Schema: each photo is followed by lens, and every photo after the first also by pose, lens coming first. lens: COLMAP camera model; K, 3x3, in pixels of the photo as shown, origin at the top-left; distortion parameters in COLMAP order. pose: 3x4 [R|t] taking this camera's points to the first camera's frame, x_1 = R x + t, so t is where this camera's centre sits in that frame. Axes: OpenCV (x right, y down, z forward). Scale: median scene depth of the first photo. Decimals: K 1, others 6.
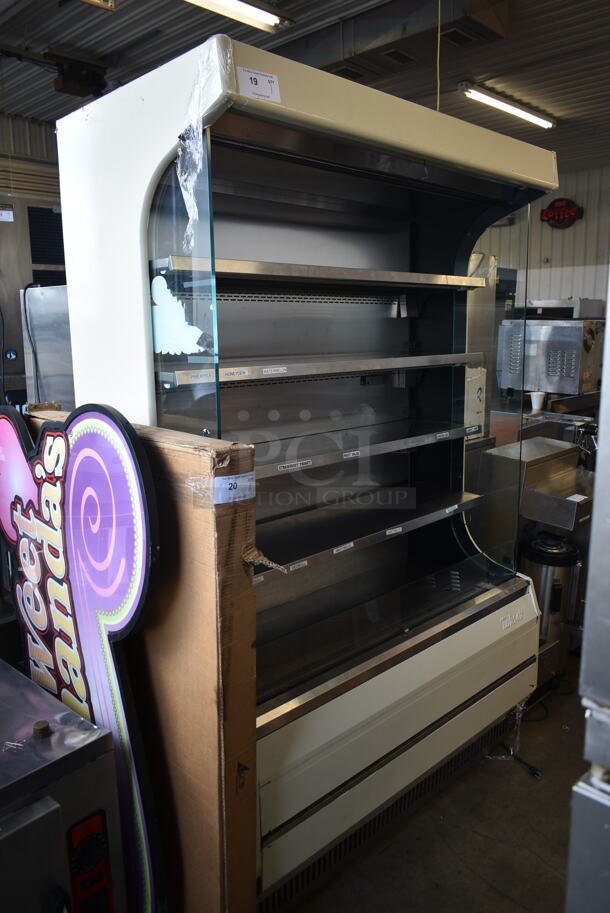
lens RADIAL K [[691.6, 0, 305.0], [0, 691.6, 456.5], [0, 0, 1]] dist [-0.018465, 0.006628]
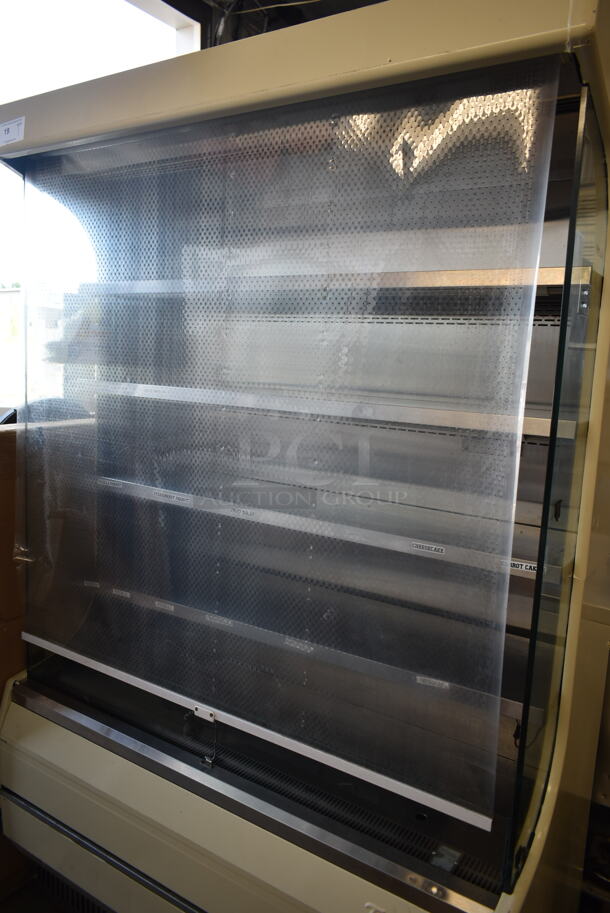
lens RADIAL K [[714.3, 0, 292.7], [0, 714.3, 463.2], [0, 0, 1]] dist [-0.002360, -0.002498]
pose [[0.194816, 0.166621, -0.966584, 0.852678], [-0.222281, 0.967326, 0.121948, -0.168050], [0.955321, 0.191096, 0.225487, 0.857963]]
